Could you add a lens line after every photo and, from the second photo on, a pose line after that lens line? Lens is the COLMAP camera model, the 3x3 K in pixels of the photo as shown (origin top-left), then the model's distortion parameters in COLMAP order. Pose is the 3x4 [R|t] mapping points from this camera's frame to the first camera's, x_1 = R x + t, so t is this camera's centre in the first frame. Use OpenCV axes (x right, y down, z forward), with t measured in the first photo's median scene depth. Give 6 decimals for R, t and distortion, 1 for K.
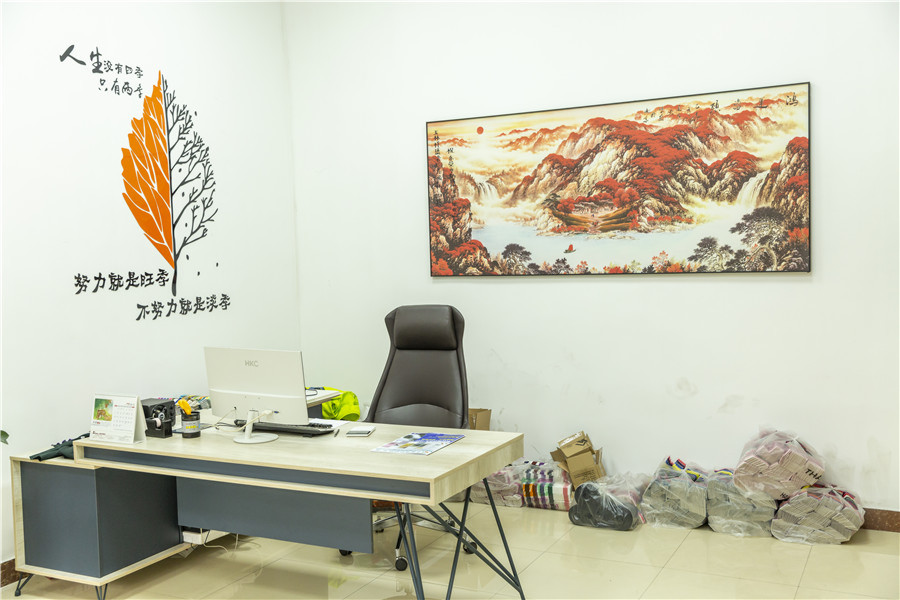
lens RADIAL K [[909.6, 0, 450.3], [0, 909.6, 302.3], [0, 0, 1]] dist [0.051156, 0.000000]
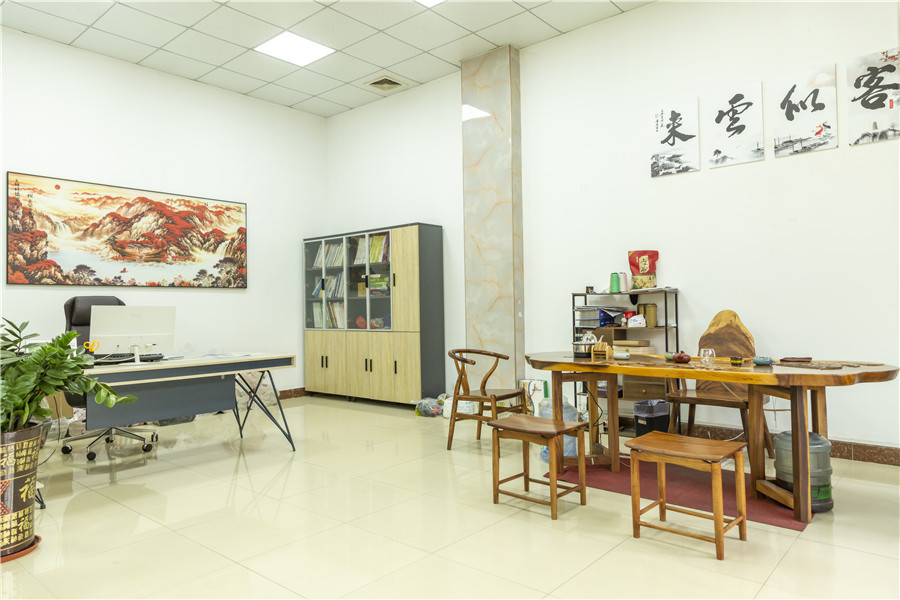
lens RADIAL K [[602.1, 0, 449.8], [0, 602.1, 298.5], [0, 0, 1]] dist [0.006020, 0.001923]
pose [[0.237898, 0.039752, 0.970476, -0.806517], [0.061887, 0.996512, -0.055989, 0.092371], [-0.969317, 0.073379, 0.234608, 0.169190]]
